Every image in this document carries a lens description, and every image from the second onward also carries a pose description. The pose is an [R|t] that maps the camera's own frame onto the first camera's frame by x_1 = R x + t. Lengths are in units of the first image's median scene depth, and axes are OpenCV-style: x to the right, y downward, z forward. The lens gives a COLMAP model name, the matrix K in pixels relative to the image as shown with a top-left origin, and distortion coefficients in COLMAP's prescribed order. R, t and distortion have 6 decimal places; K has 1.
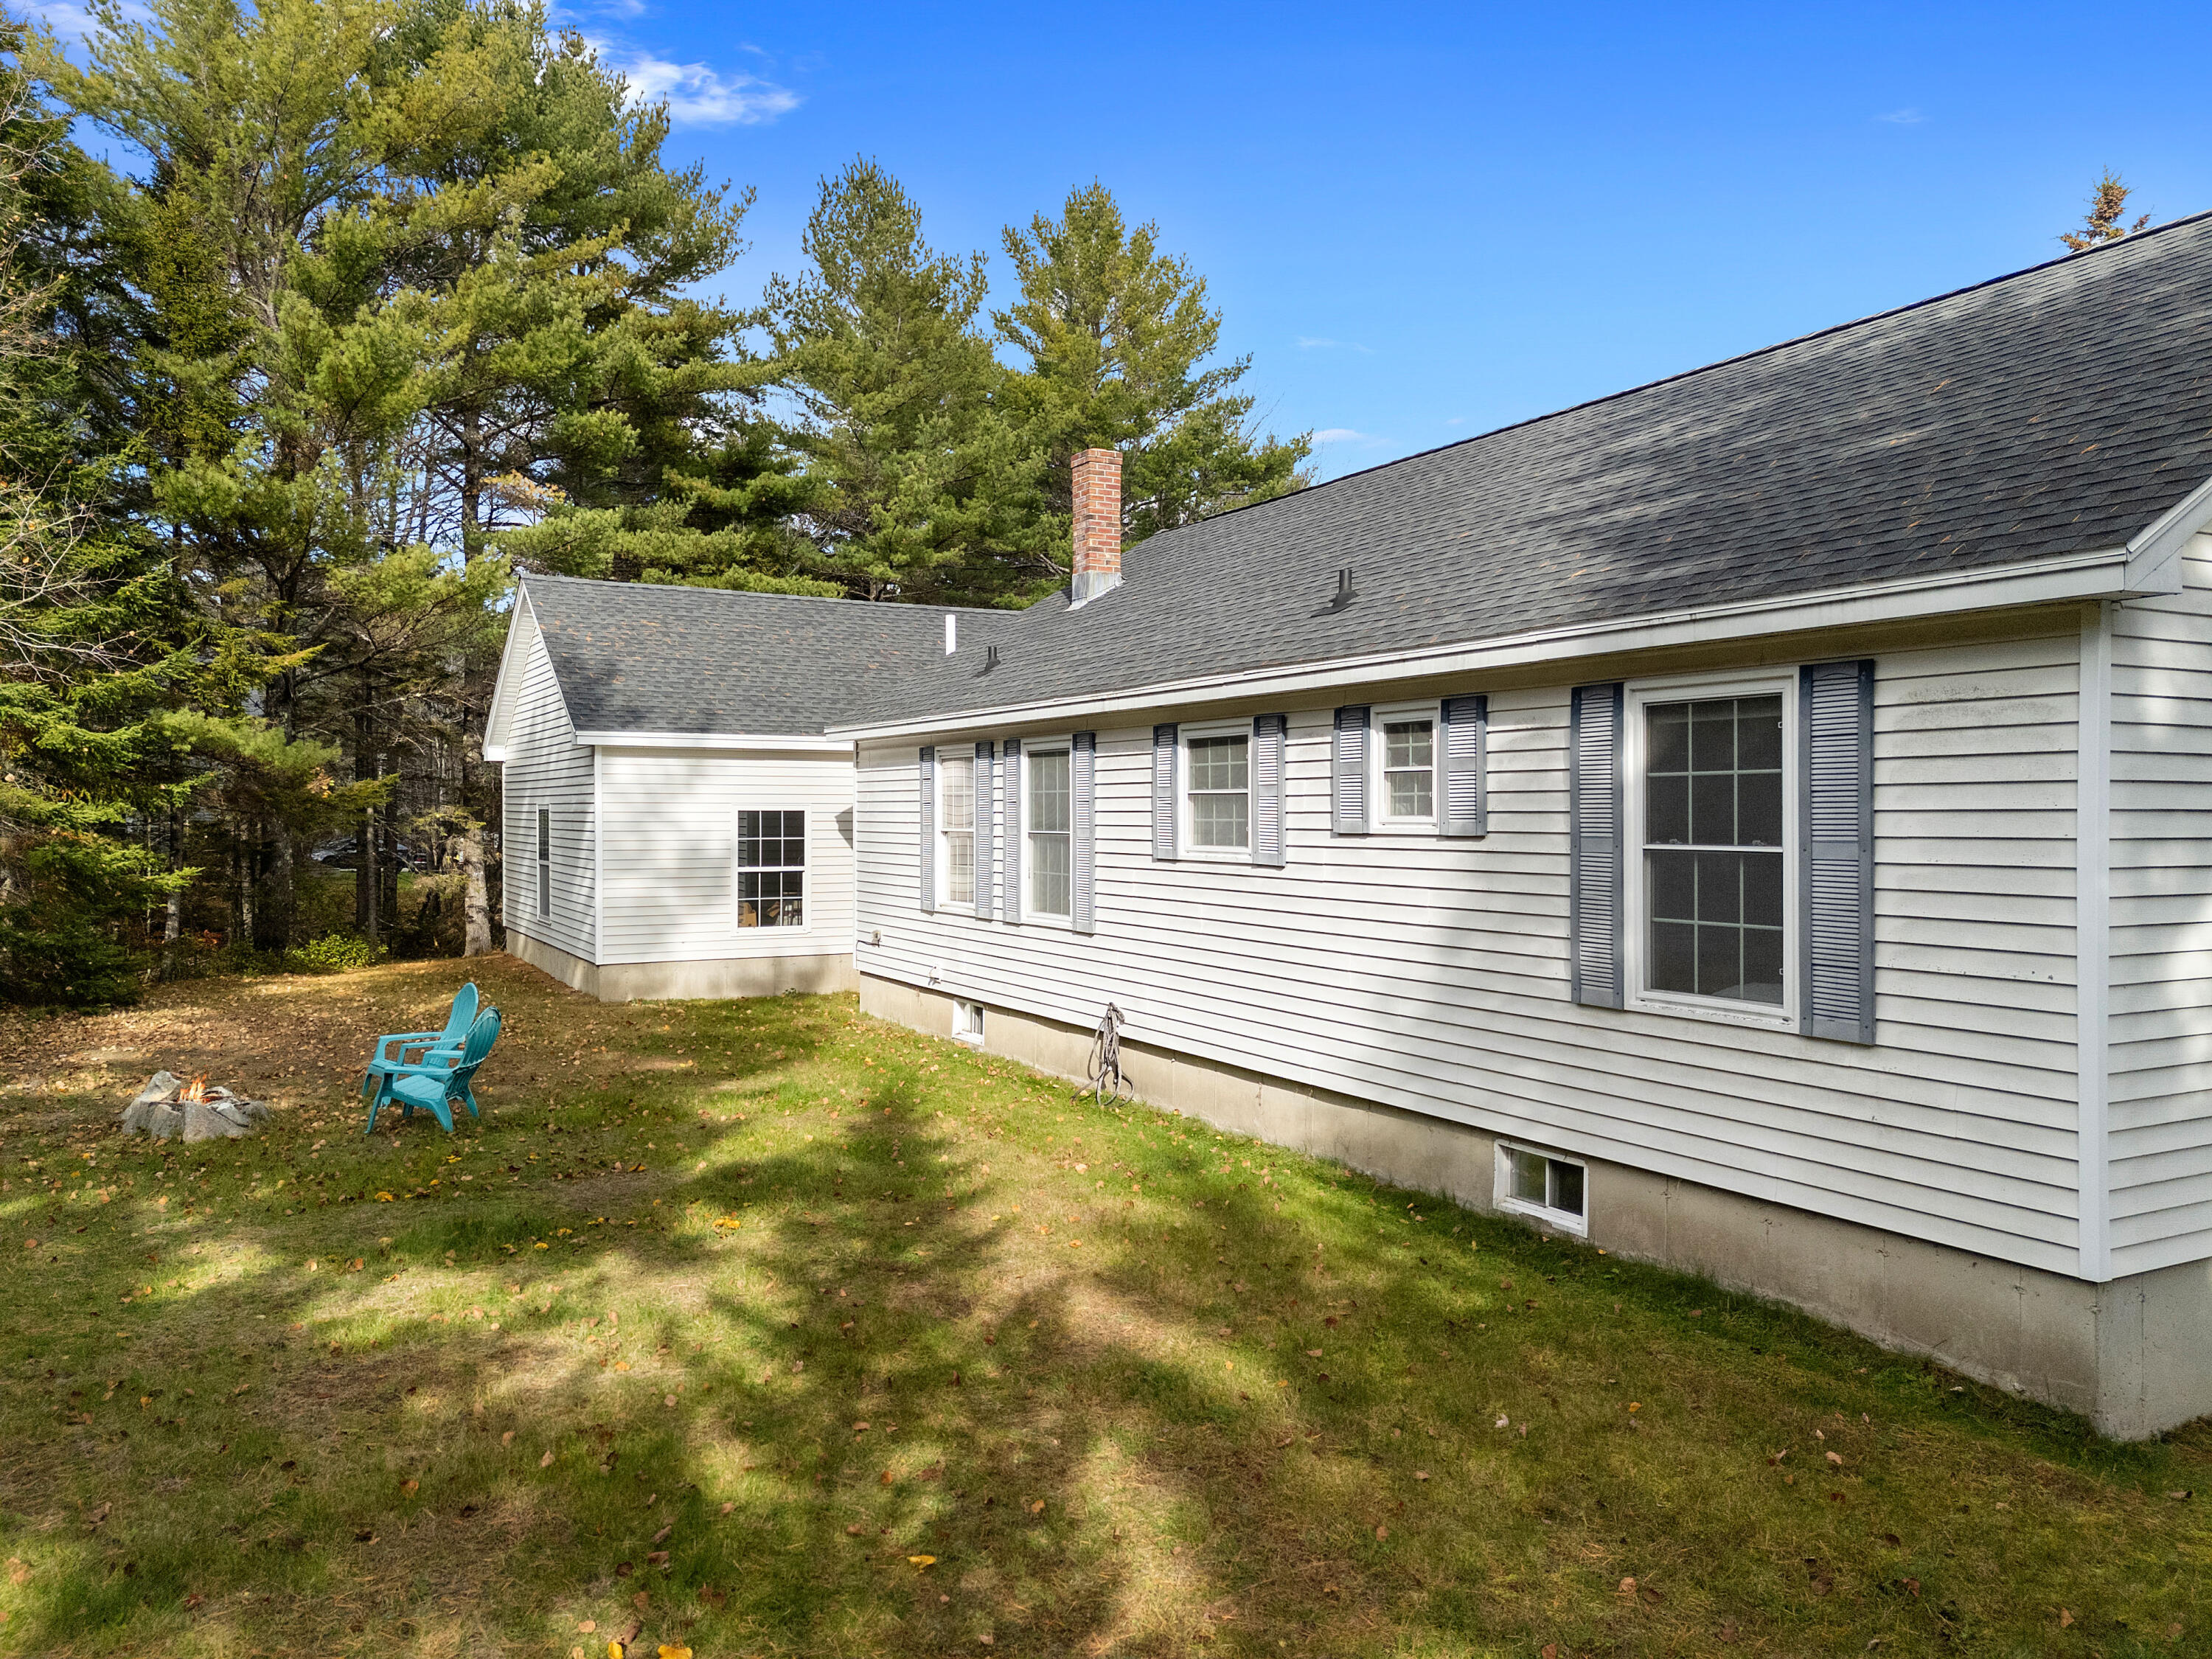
lens RADIAL K [[1625.9, 0, 1108.6], [0, 1625.9, 823.5], [0, 0, 1]] dist [0.074745, -0.062090]
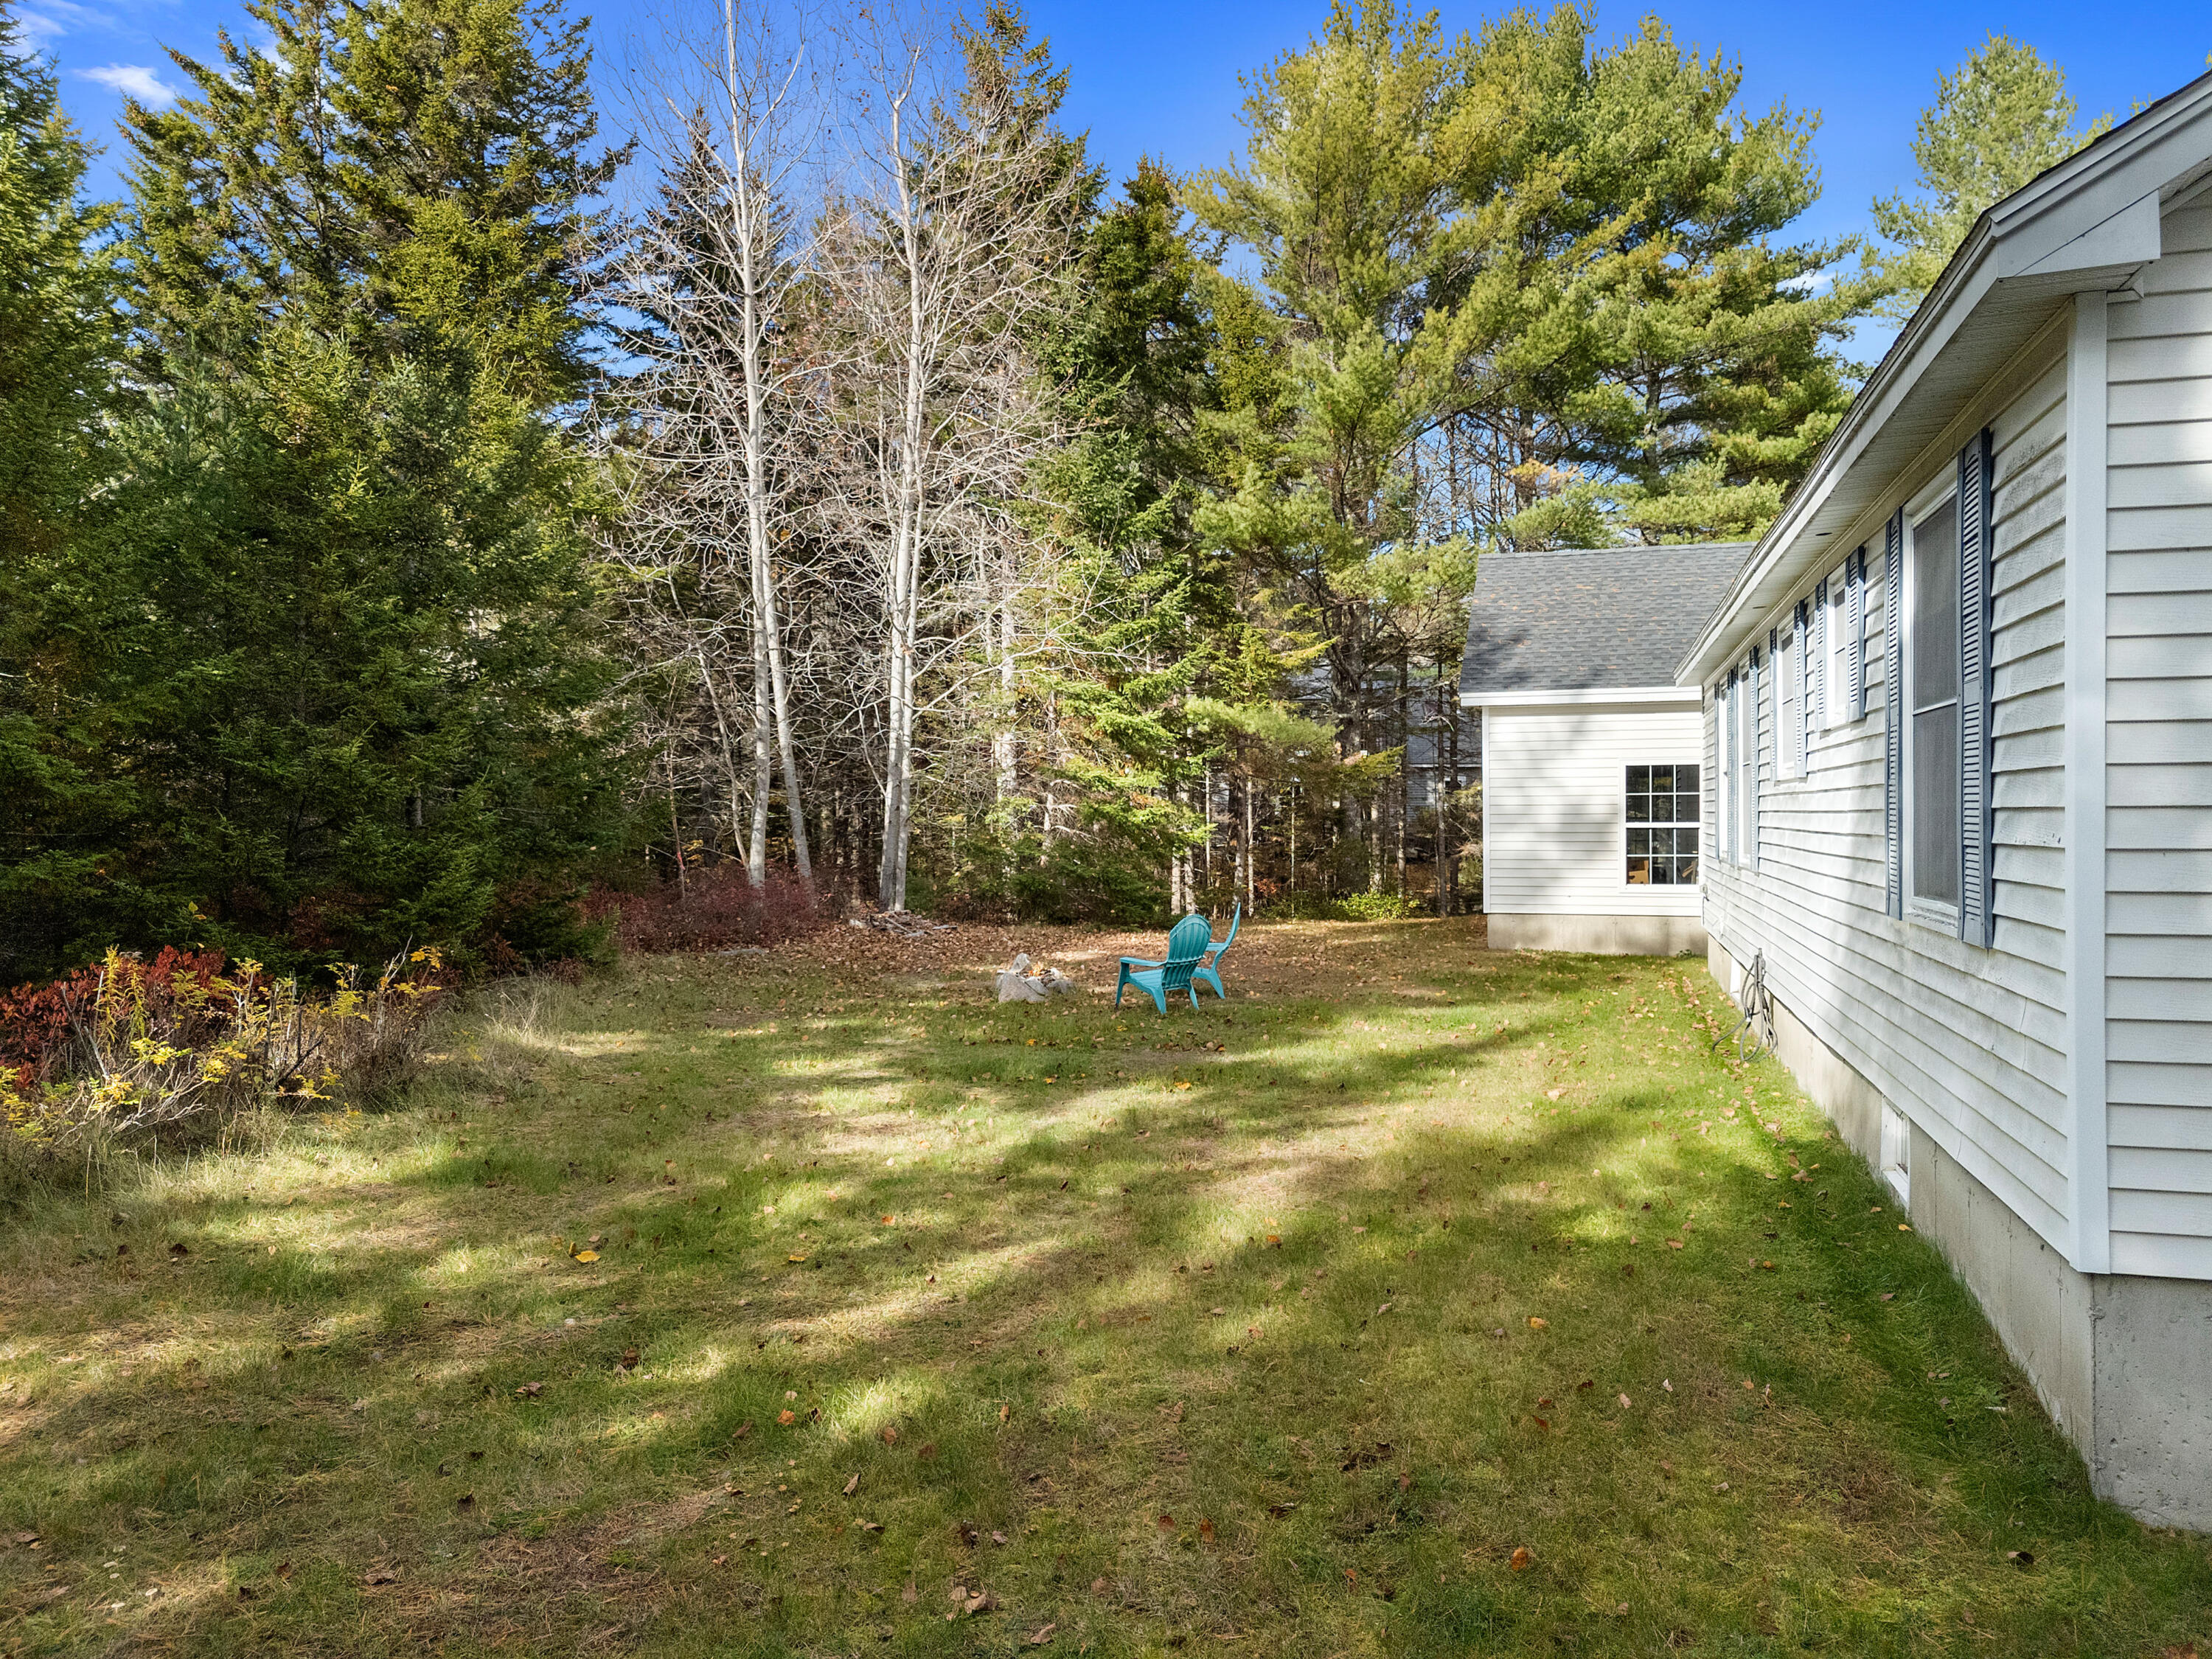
lens RADIAL K [[1625.9, 0, 1086.9], [0, 1625.9, 820.5], [0, 0, 1]] dist [0.074745, -0.062090]
pose [[0.705006, -0.004163, -0.709190, 0.256762], [0.003399, 0.999991, -0.002491, 0.027816], [0.709194, -0.000655, 0.705013, 0.067757]]
